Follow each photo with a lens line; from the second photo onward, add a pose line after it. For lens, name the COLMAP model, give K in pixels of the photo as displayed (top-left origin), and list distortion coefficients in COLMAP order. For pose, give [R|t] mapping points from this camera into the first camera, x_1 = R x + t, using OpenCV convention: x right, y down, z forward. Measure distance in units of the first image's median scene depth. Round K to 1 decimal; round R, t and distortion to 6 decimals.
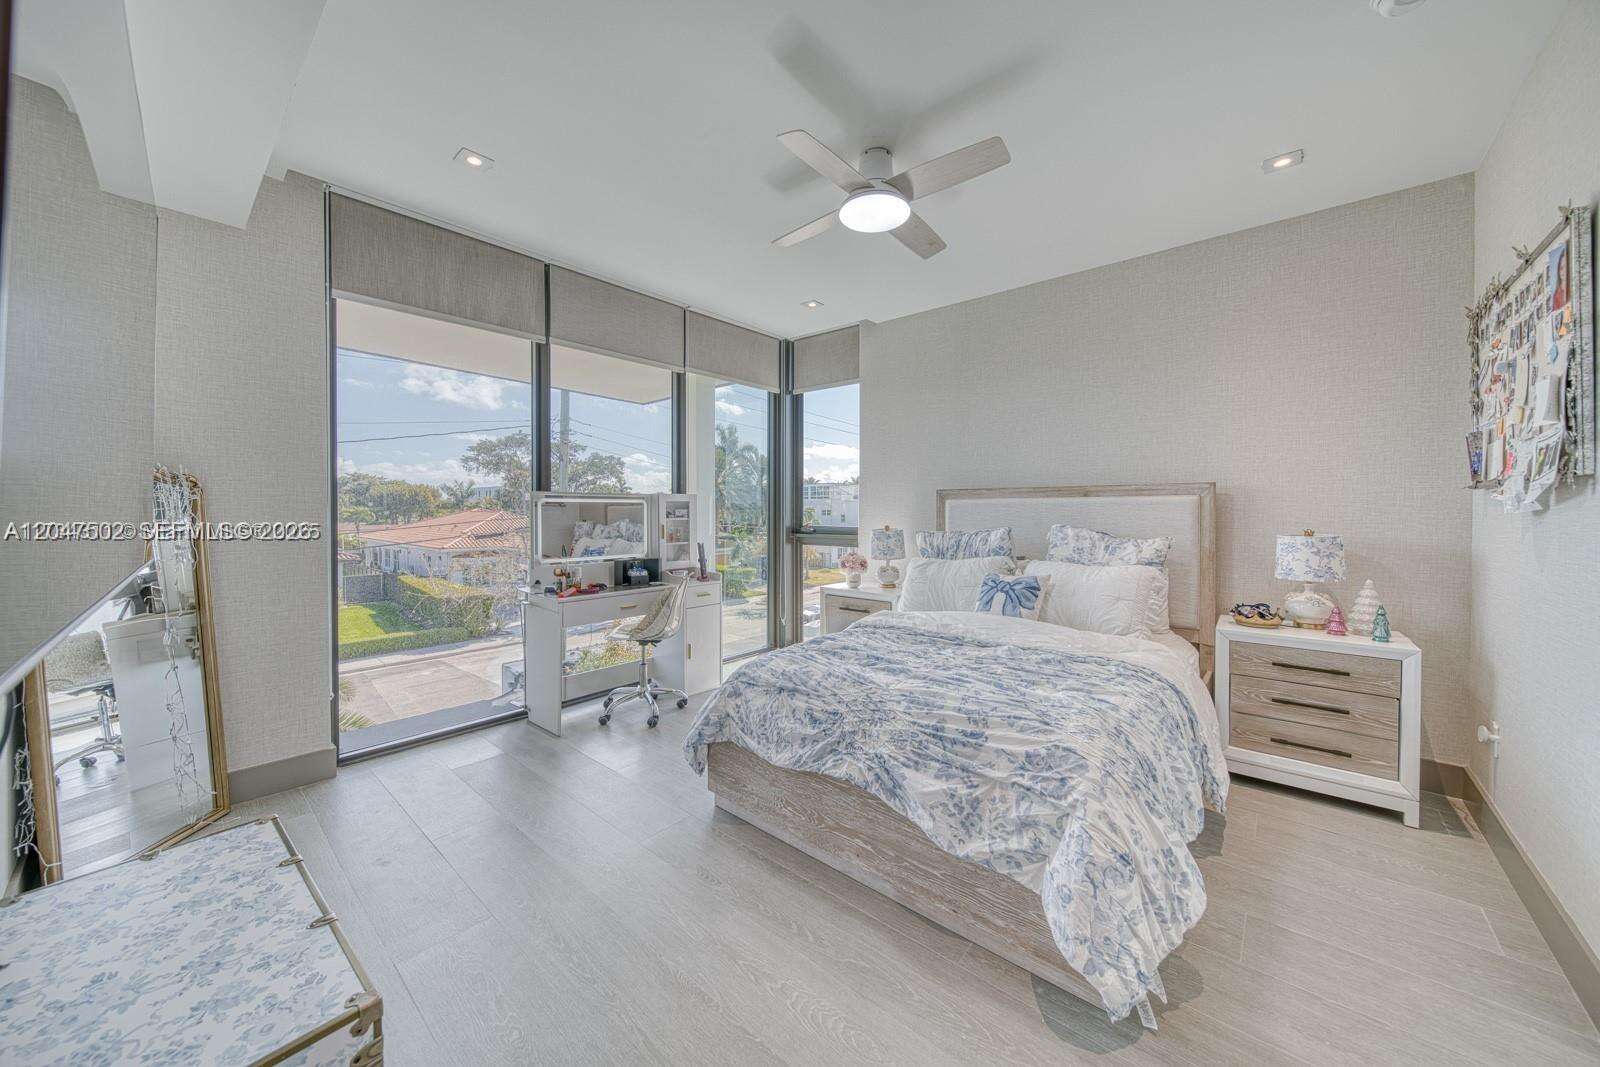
lens RADIAL K [[573.6, 0, 804.4], [0, 573.6, 520.7], [0, 0, 1]] dist [0.000761, 0.000040]
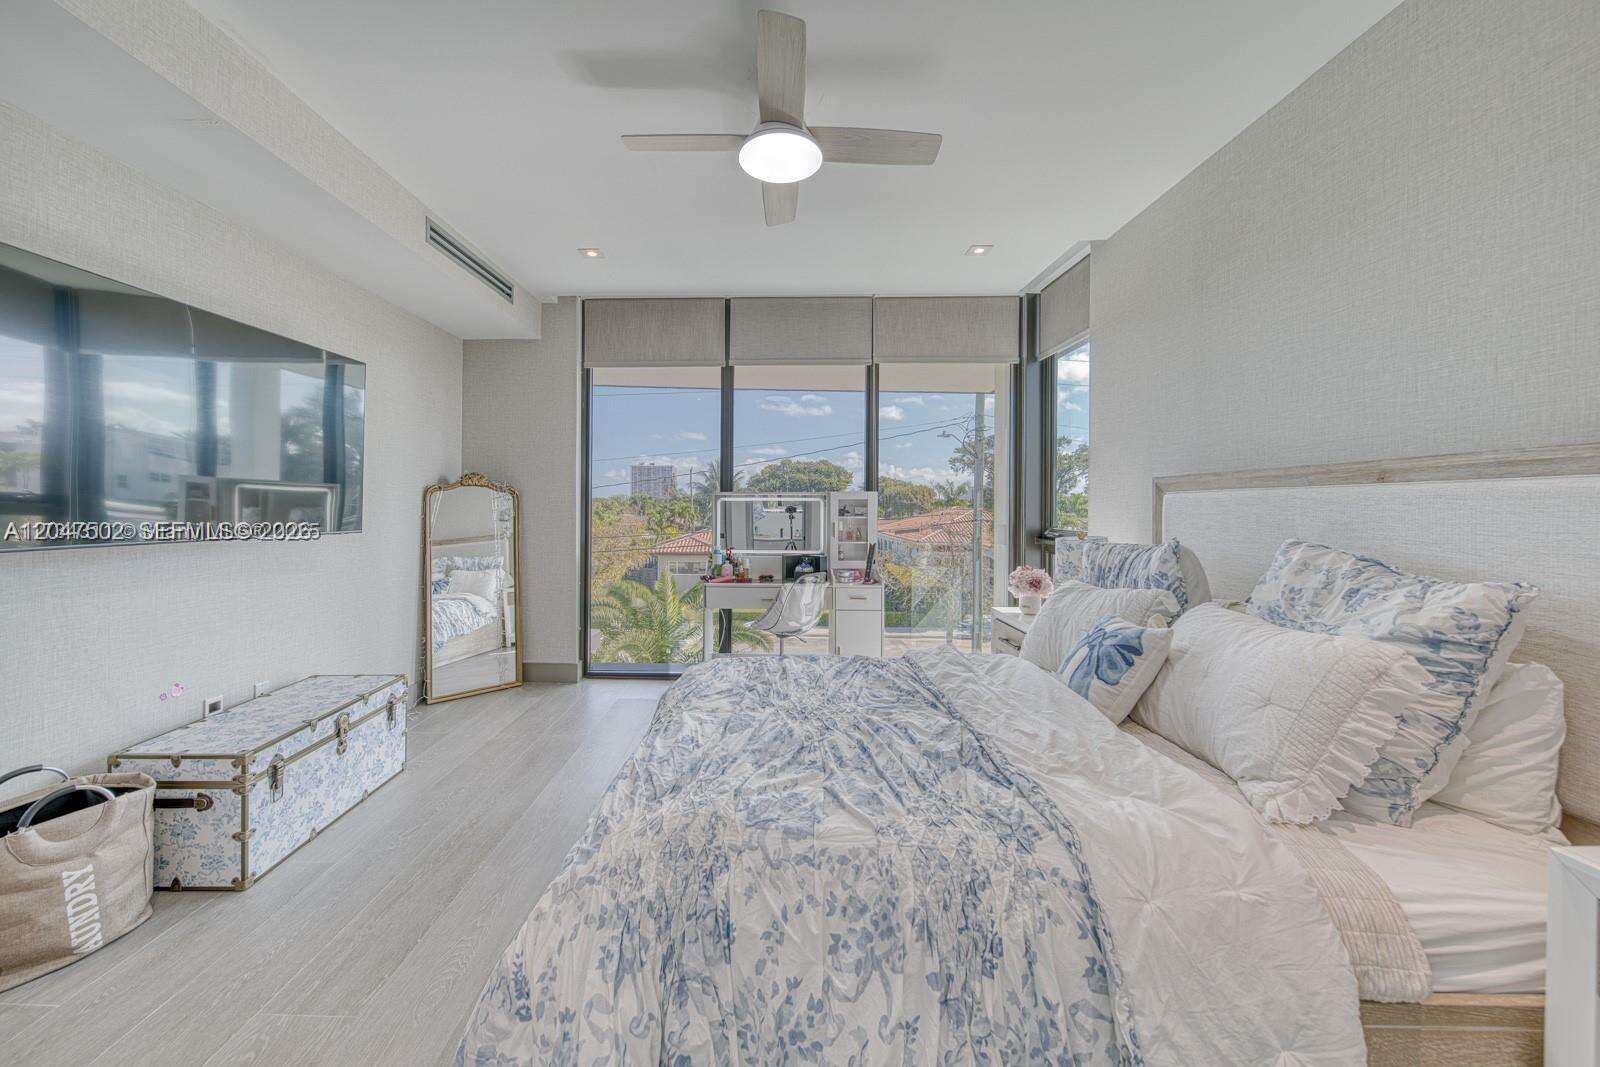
lens RADIAL K [[592.2, 0, 797.2], [0, 592.2, 508.5], [0, 0, 1]] dist [0.000021, 0.000002]
pose [[0.639490, 0.005021, -0.768783, 0.536759], [-0.017858, 0.999806, -0.008325, -0.008139], [0.768592, 0.019052, 0.639456, 0.313567]]
